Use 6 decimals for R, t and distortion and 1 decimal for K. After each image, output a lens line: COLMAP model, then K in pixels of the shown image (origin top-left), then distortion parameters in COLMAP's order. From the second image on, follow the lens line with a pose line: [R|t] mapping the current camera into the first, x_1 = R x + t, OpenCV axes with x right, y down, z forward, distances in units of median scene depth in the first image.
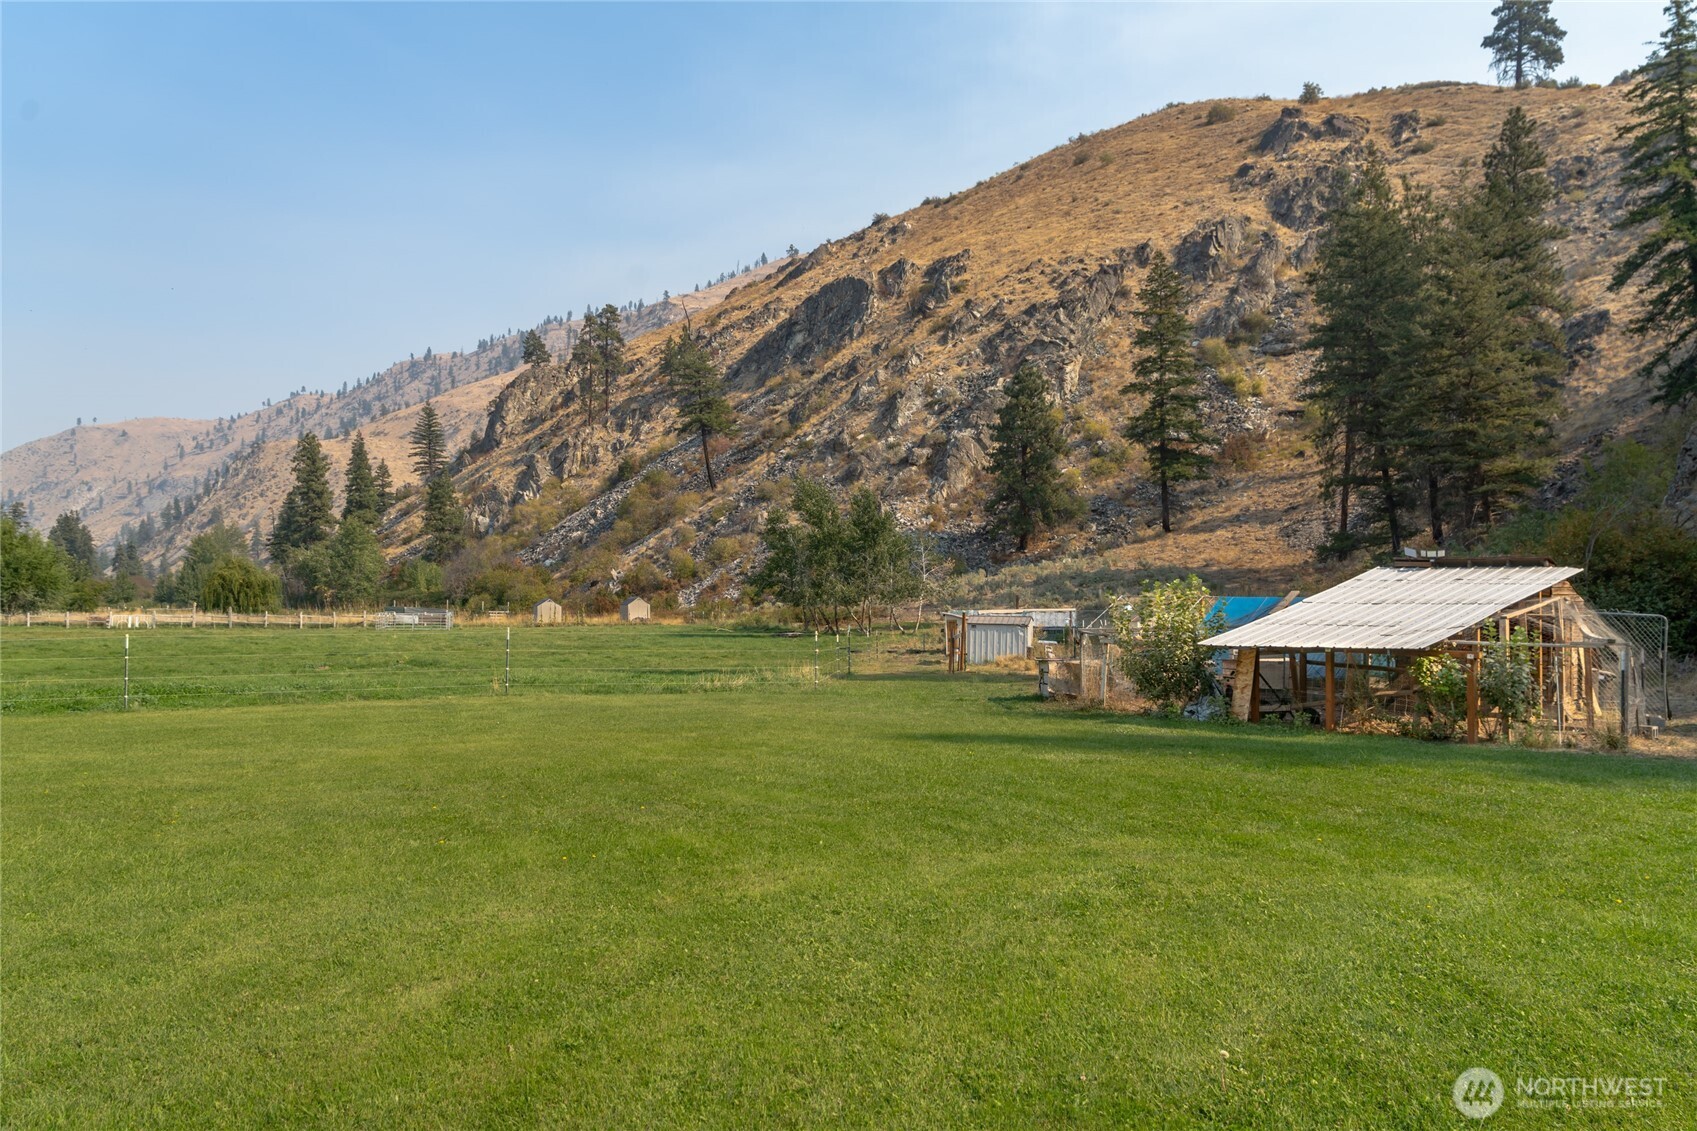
lens RADIAL K [[1331.9, 0, 842.1], [0, 1331.9, 553.1], [0, 0, 1]] dist [-0.003988, 0.006148]
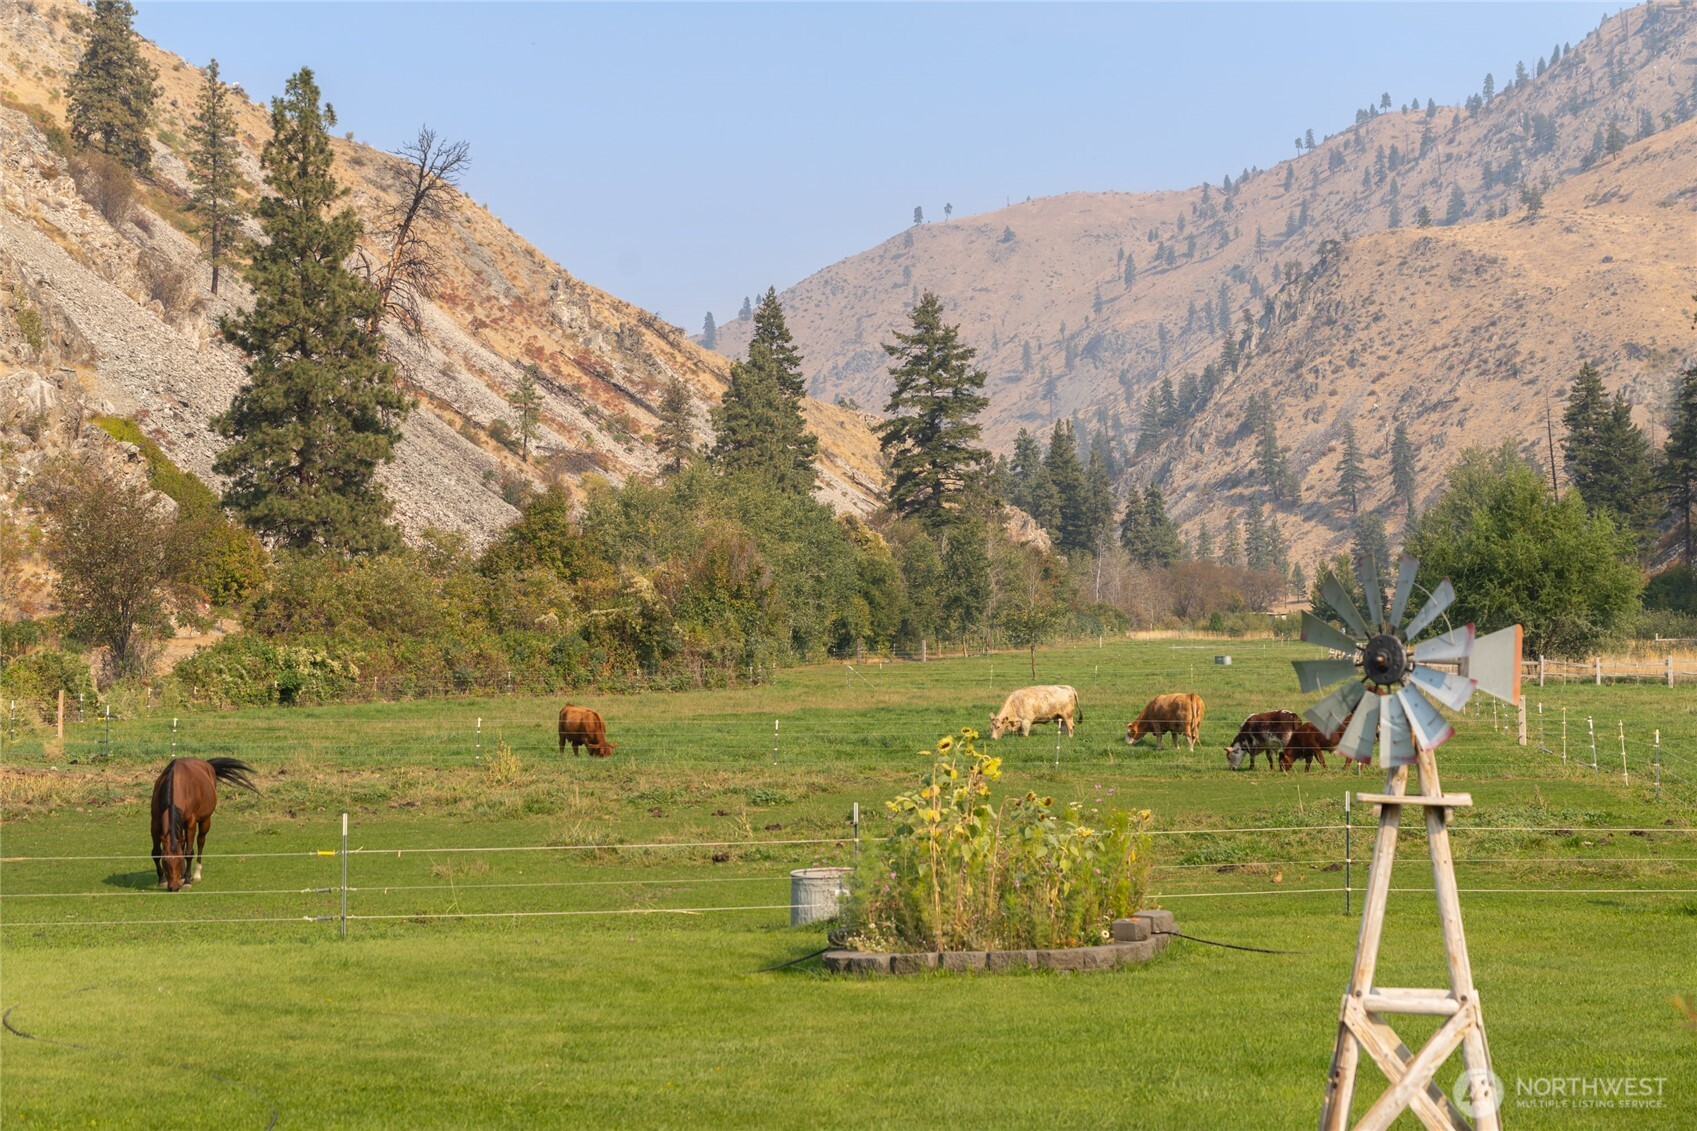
lens RADIAL K [[3405.6, 0, 797.8], [0, 3405.6, 562.9], [0, 0, 1]] dist [0.012063, 0.342722]
pose [[0.854781, -0.014931, -0.518774, -0.096792], [0.027465, 0.999487, 0.016488, -0.010220], [0.518262, -0.028342, 0.854752, -0.129950]]
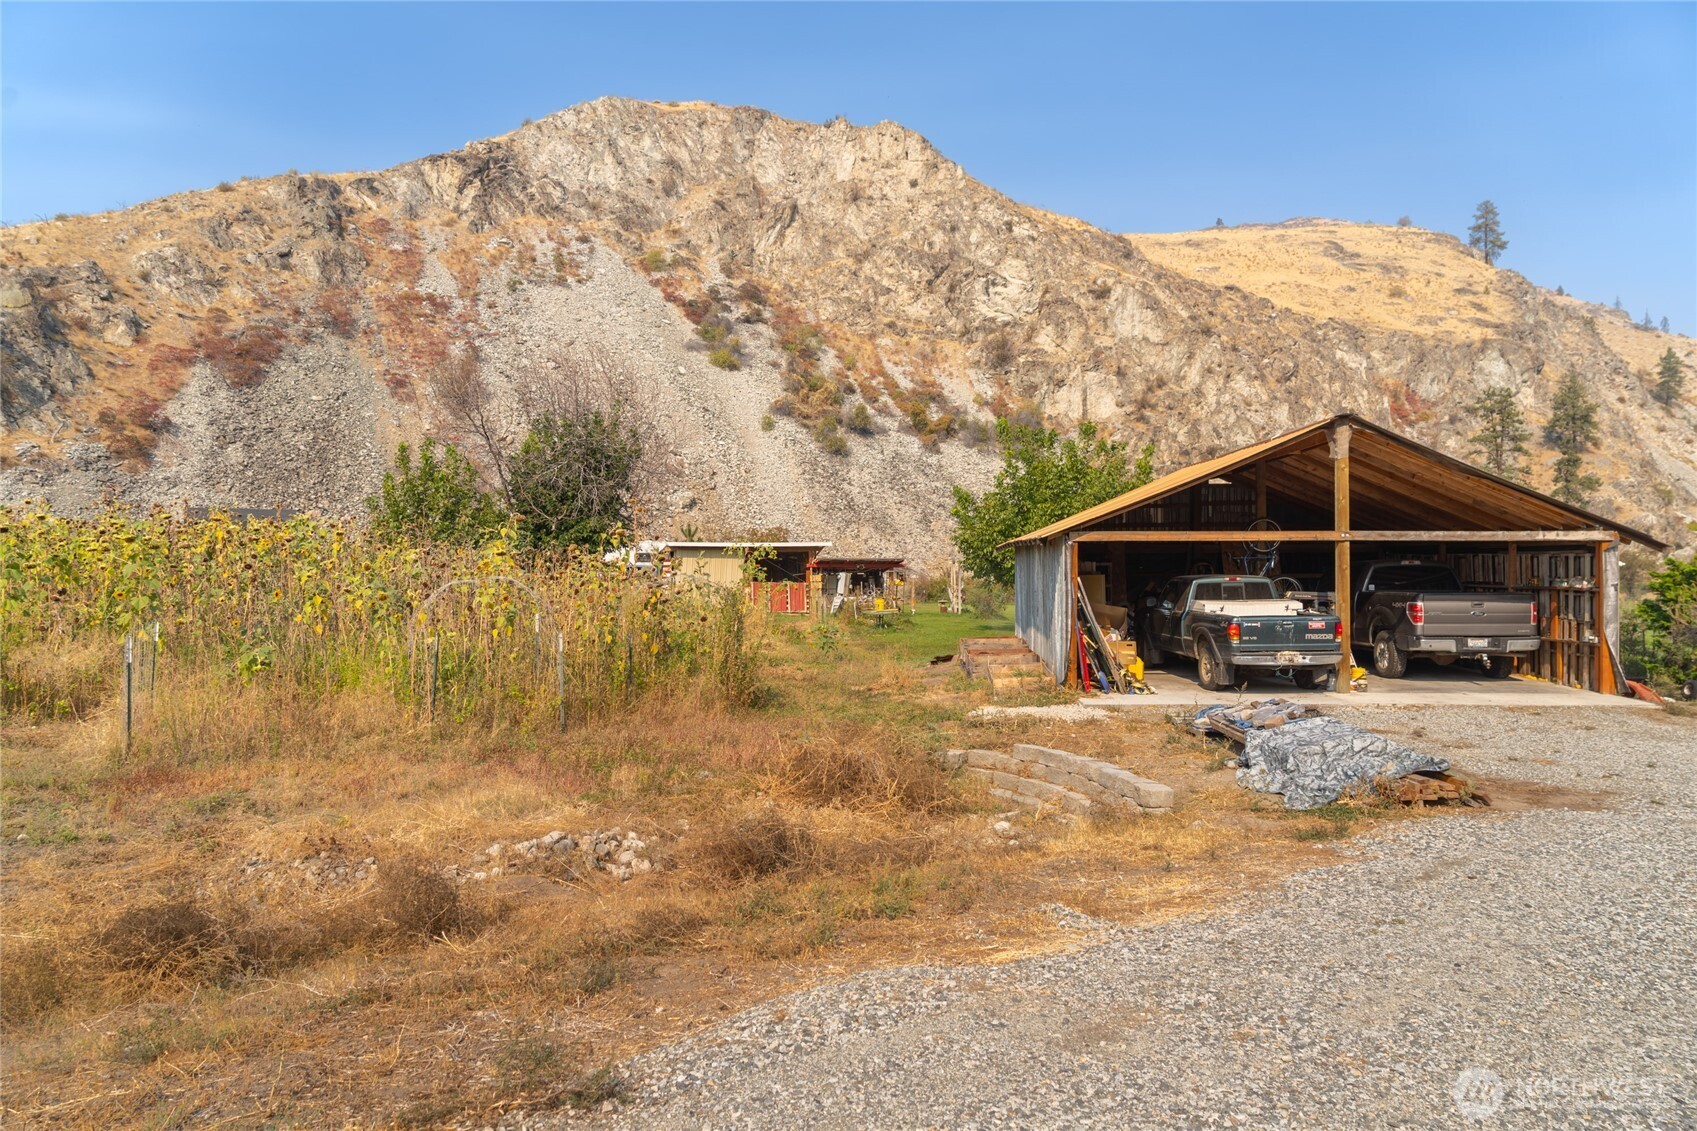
lens RADIAL K [[1150.3, 0, 826.3], [0, 1150.3, 557.6], [0, 0, 1]] dist [-0.028961, 0.019721]
pose [[0.105850, -0.017003, -0.994237, 0.174947], [0.025106, 0.999581, -0.014421, -0.014199], [0.994065, -0.023435, 0.106233, -0.296116]]
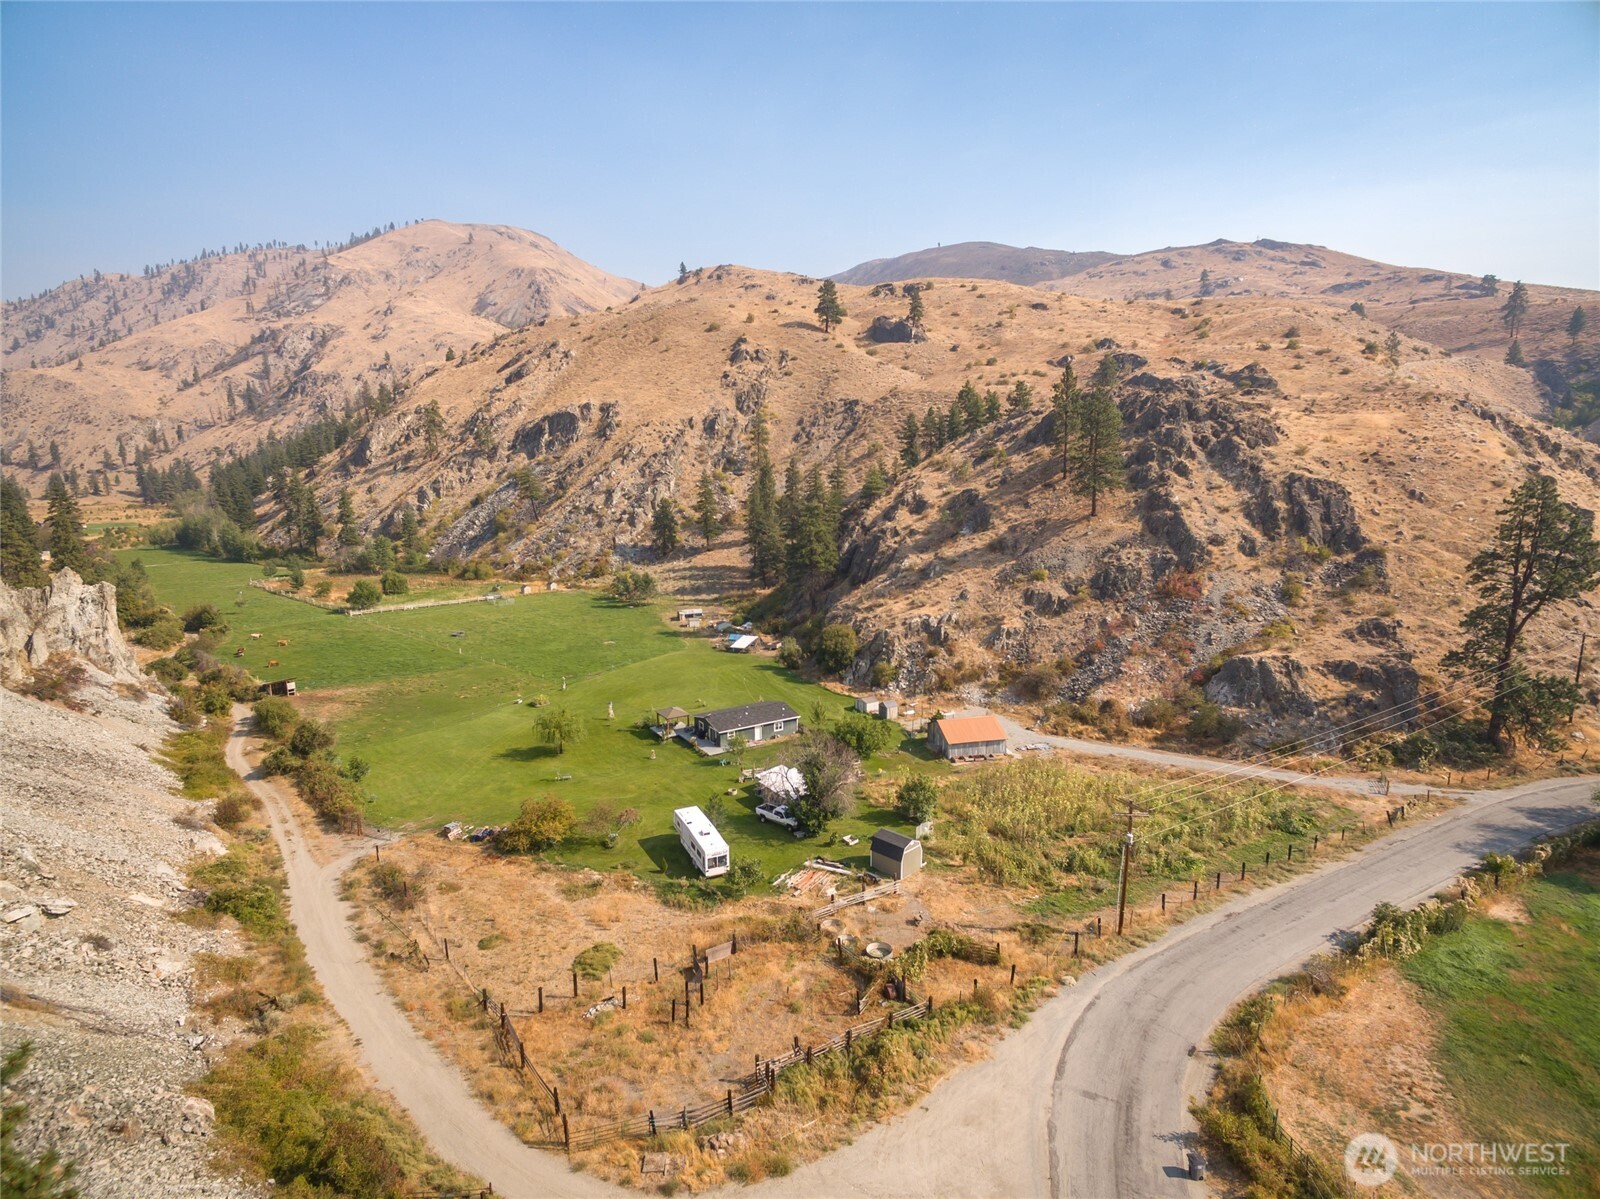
lens RADIAL K [[906.7, 0, 800.0], [0, 906.7, 599.5], [0, 0, 1]] dist [0.009166, -0.002122]
pose [[0.930957, -0.083848, 0.355371, -0.215320], [0.008247, 0.977856, 0.209116, -0.216726], [-0.365036, -0.191748, 0.911033, -0.705664]]
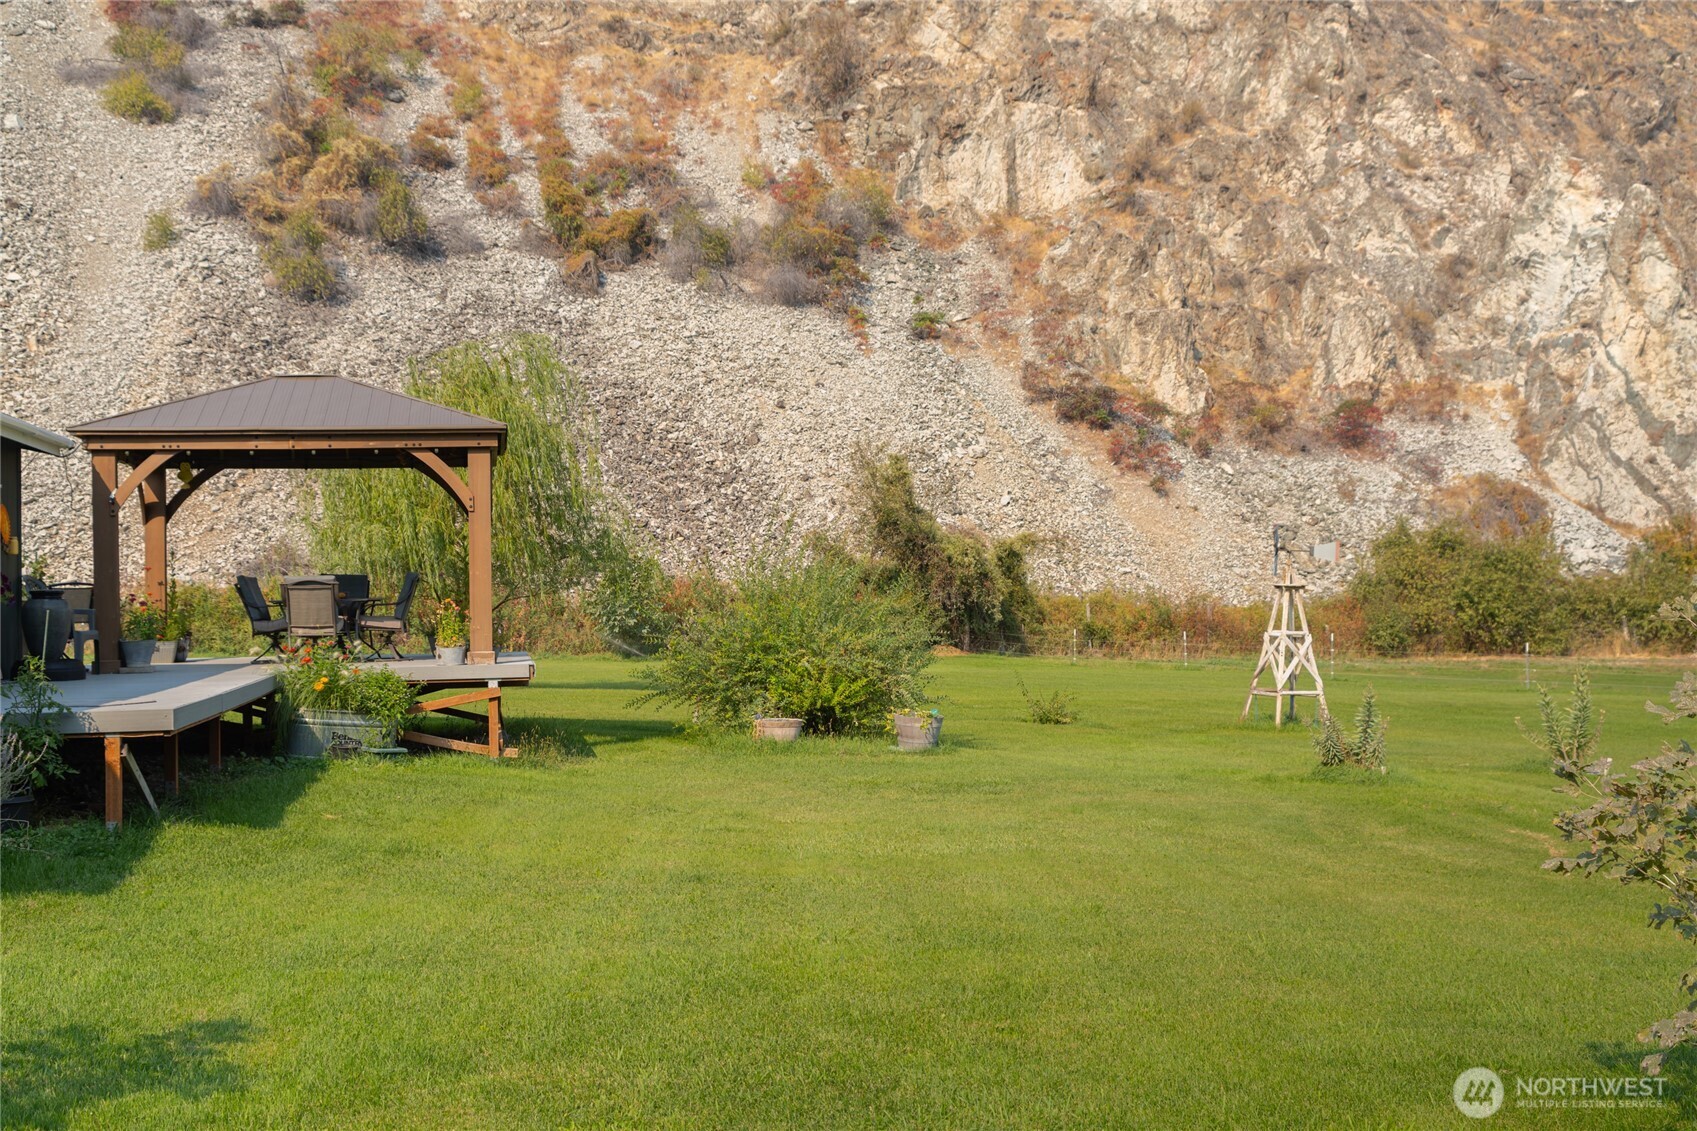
lens RADIAL K [[2067.5, 0, 812.0], [0, 2067.5, 539.7], [0, 0, 1]] dist [0.004353, 0.057274]
pose [[-0.009606, -0.033936, -0.999378, 0.022893], [0.037302, 0.998716, -0.034272, -0.004267], [0.999258, -0.037608, -0.008327, -0.107596]]
